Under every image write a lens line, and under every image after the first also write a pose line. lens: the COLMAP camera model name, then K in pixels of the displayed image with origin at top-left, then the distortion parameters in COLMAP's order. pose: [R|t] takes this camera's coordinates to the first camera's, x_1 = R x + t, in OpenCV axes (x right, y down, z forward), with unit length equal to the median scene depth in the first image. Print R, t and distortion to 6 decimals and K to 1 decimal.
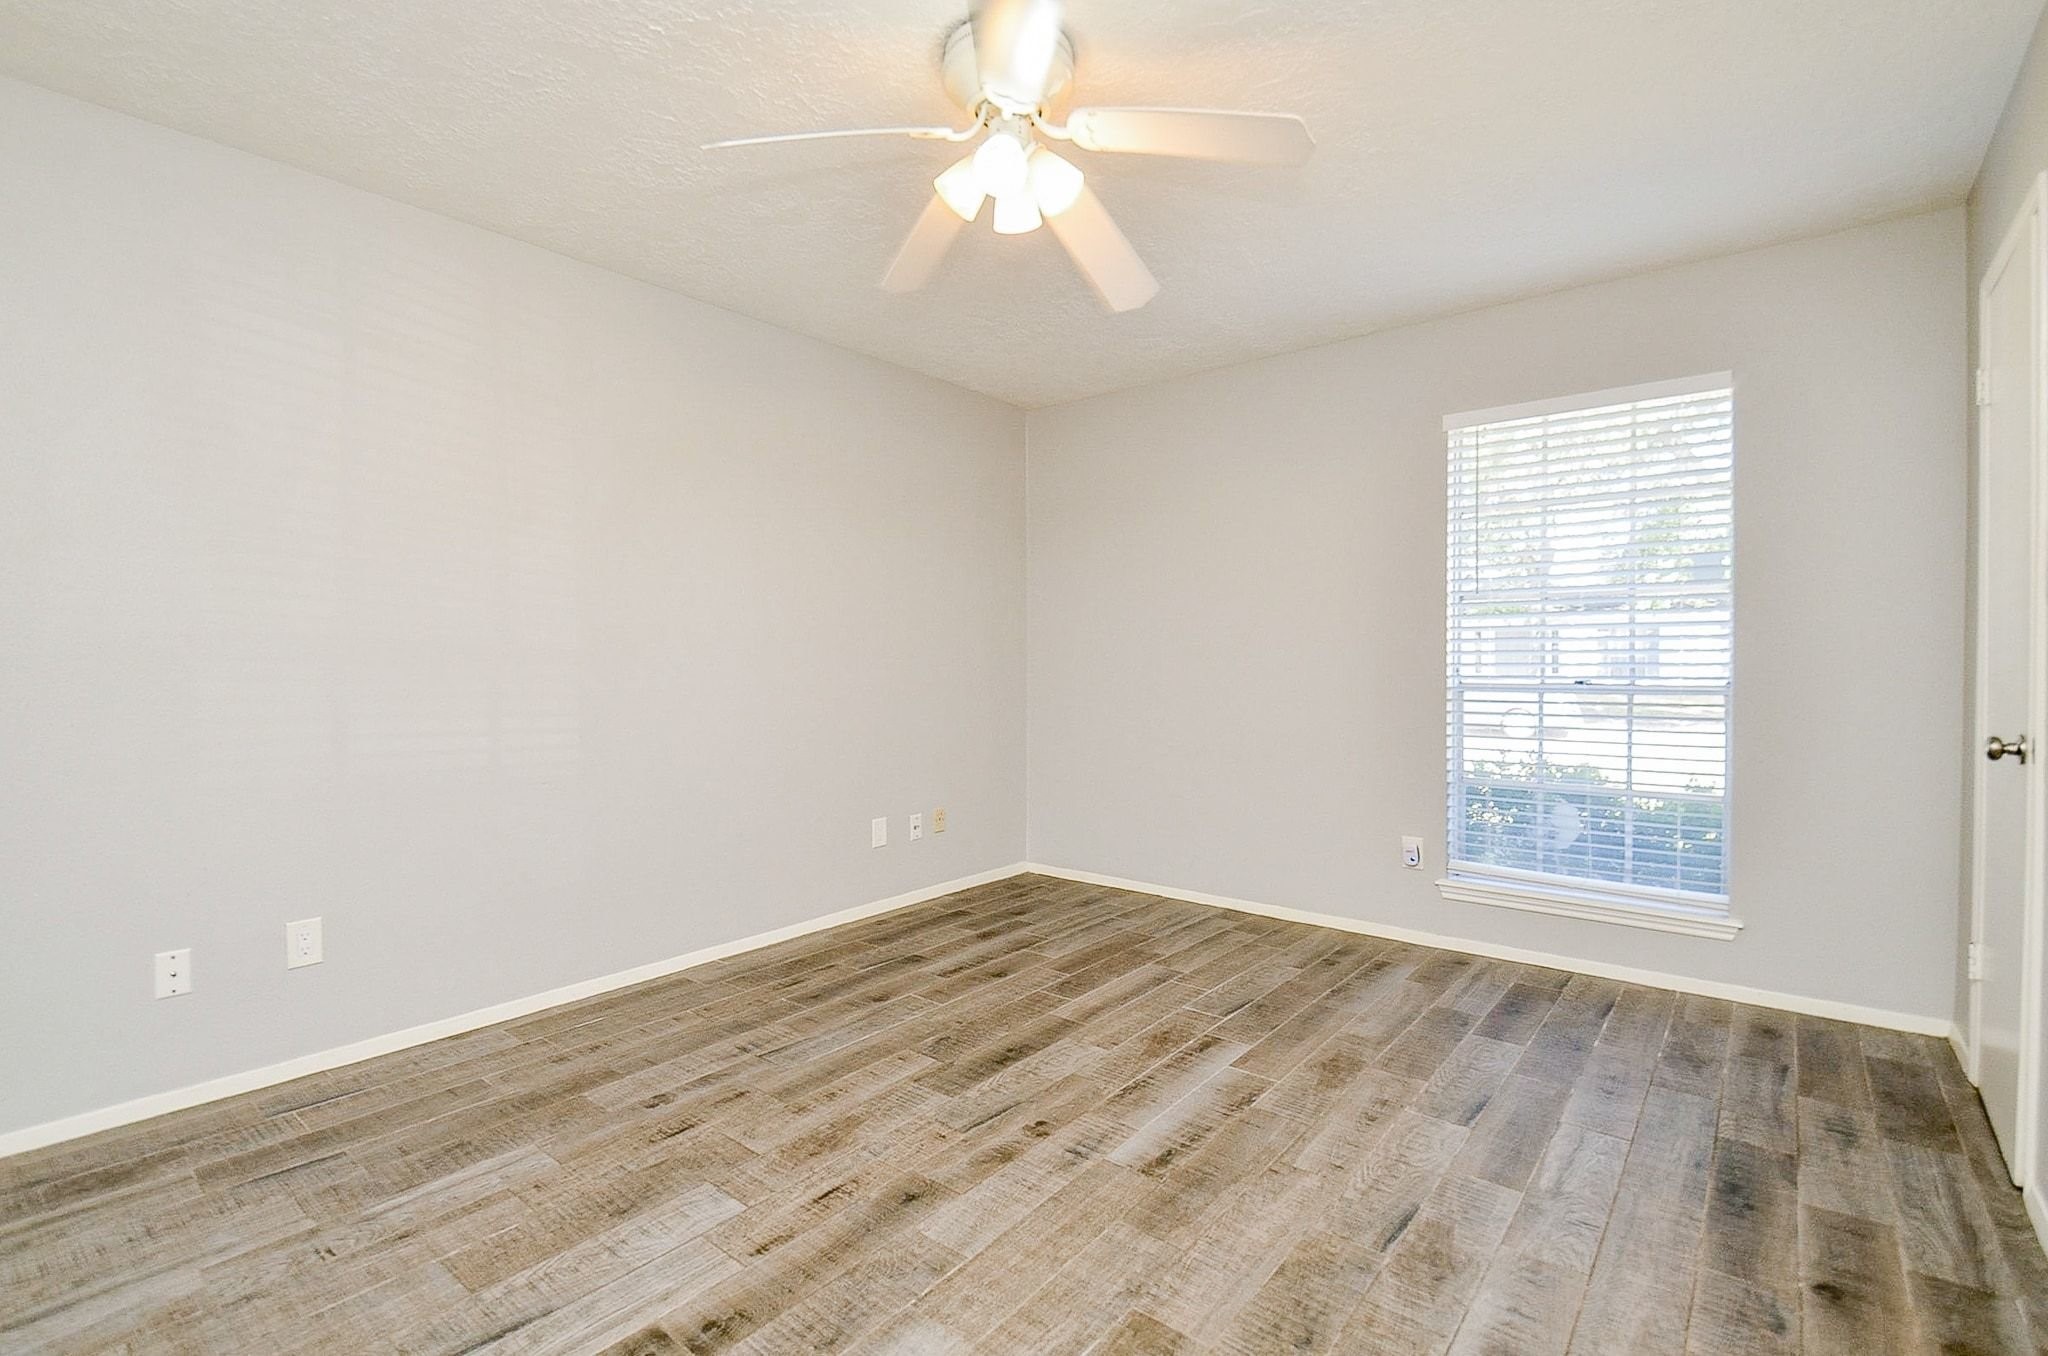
lens RADIAL K [[929.9, 0, 1008.9], [0, 929.9, 663.6], [0, 0, 1]] dist [0.018159, -0.016353]
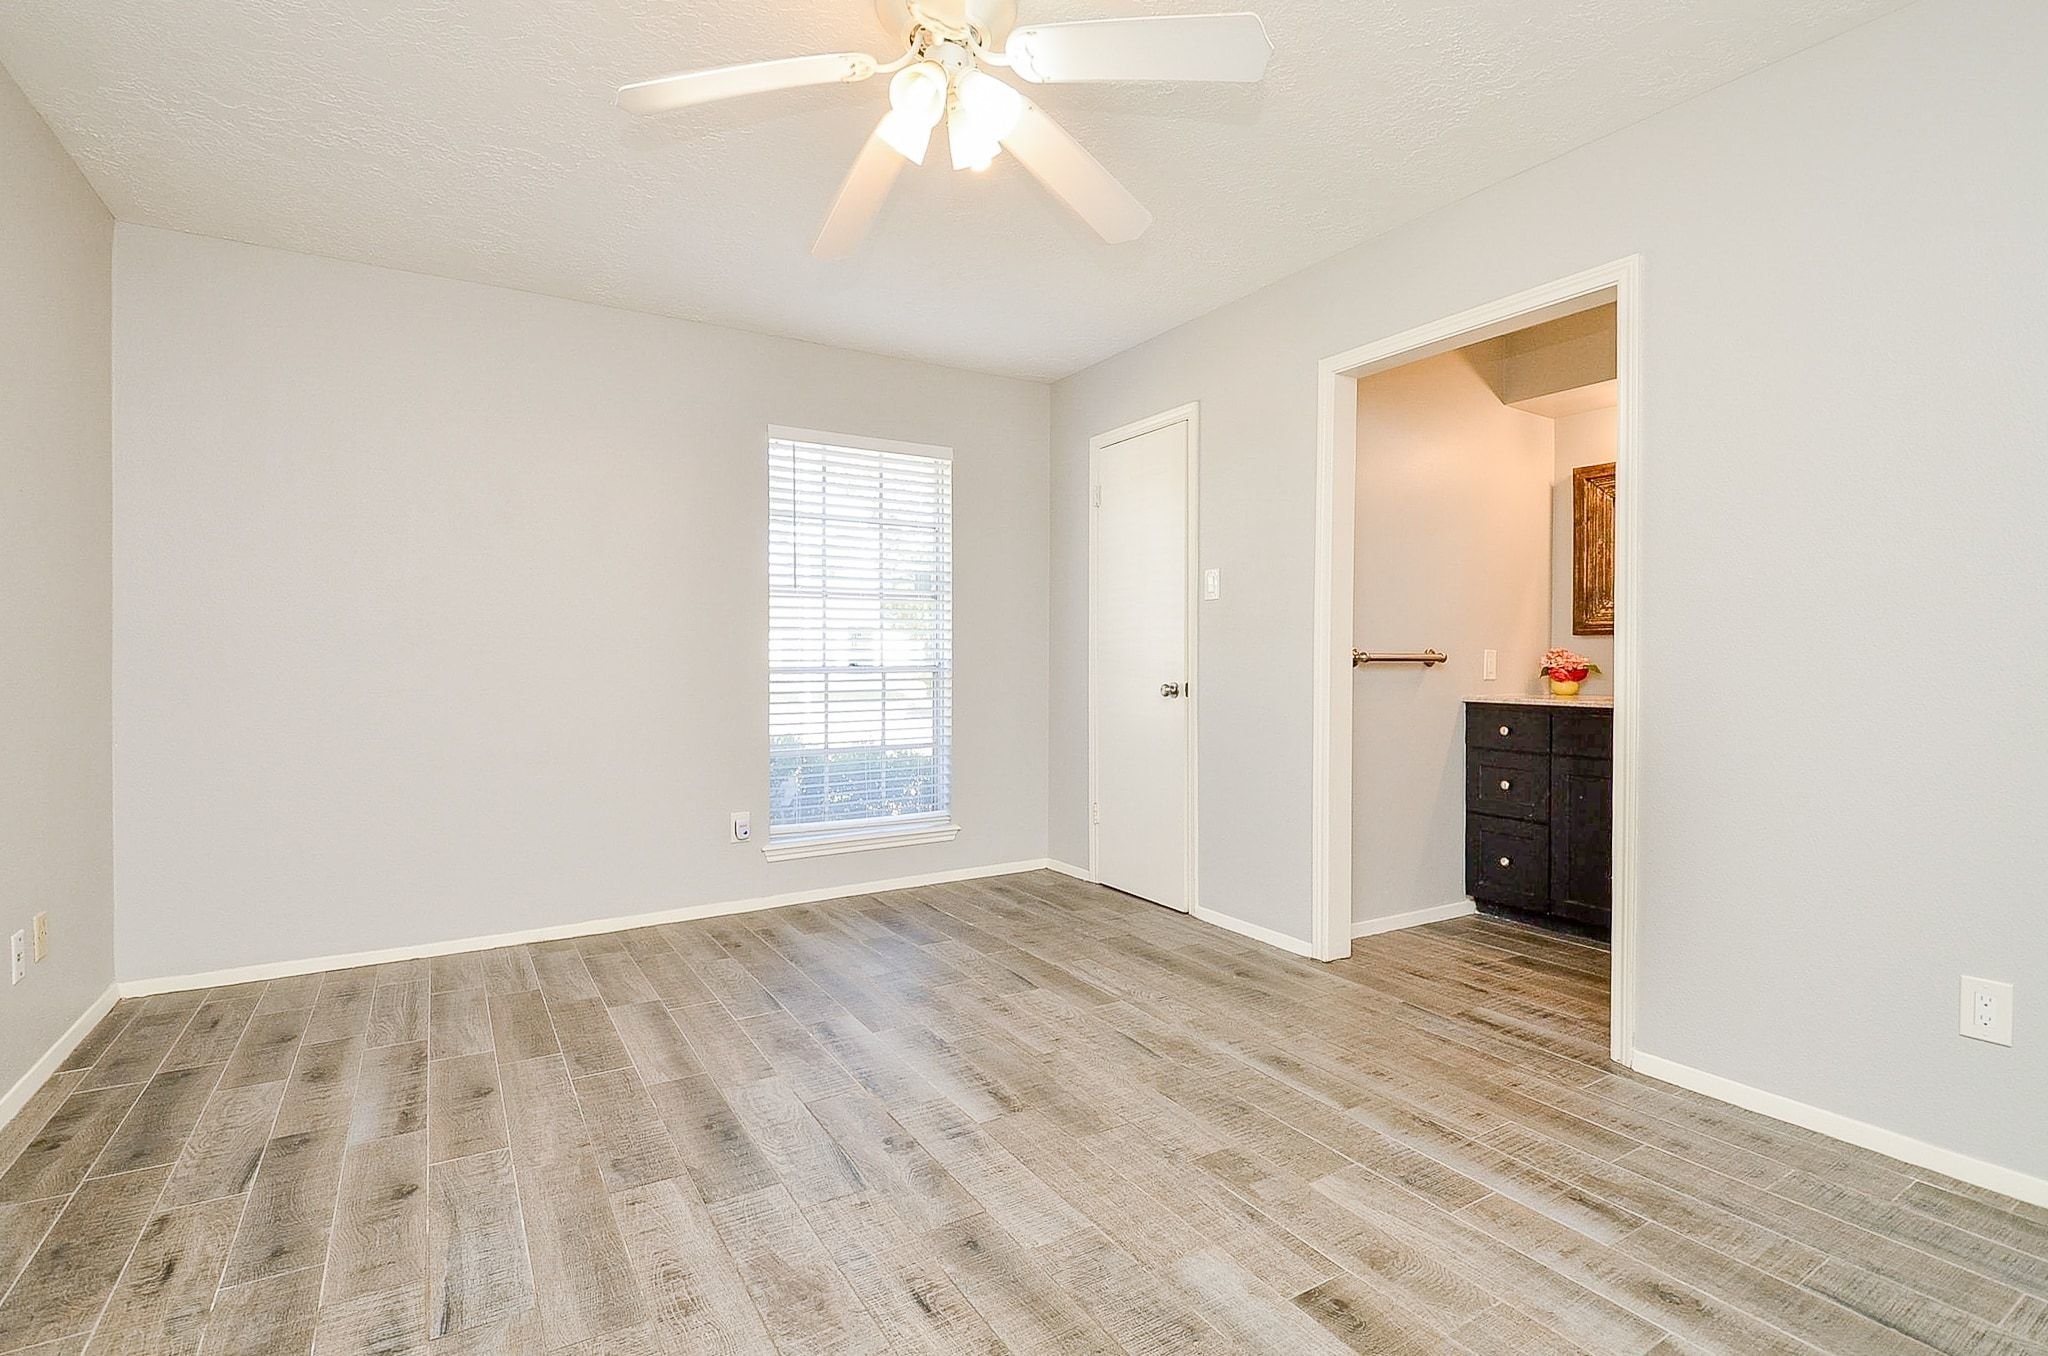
lens RADIAL K [[929.9, 0, 1039.1], [0, 929.9, 637.6], [0, 0, 1]] dist [0.018159, -0.016353]
pose [[0.344847, 0.014945, 0.938540, -0.539735], [0.010955, 0.999741, -0.019945, 0.013772], [-0.938595, 0.017160, 0.344594, 0.372442]]
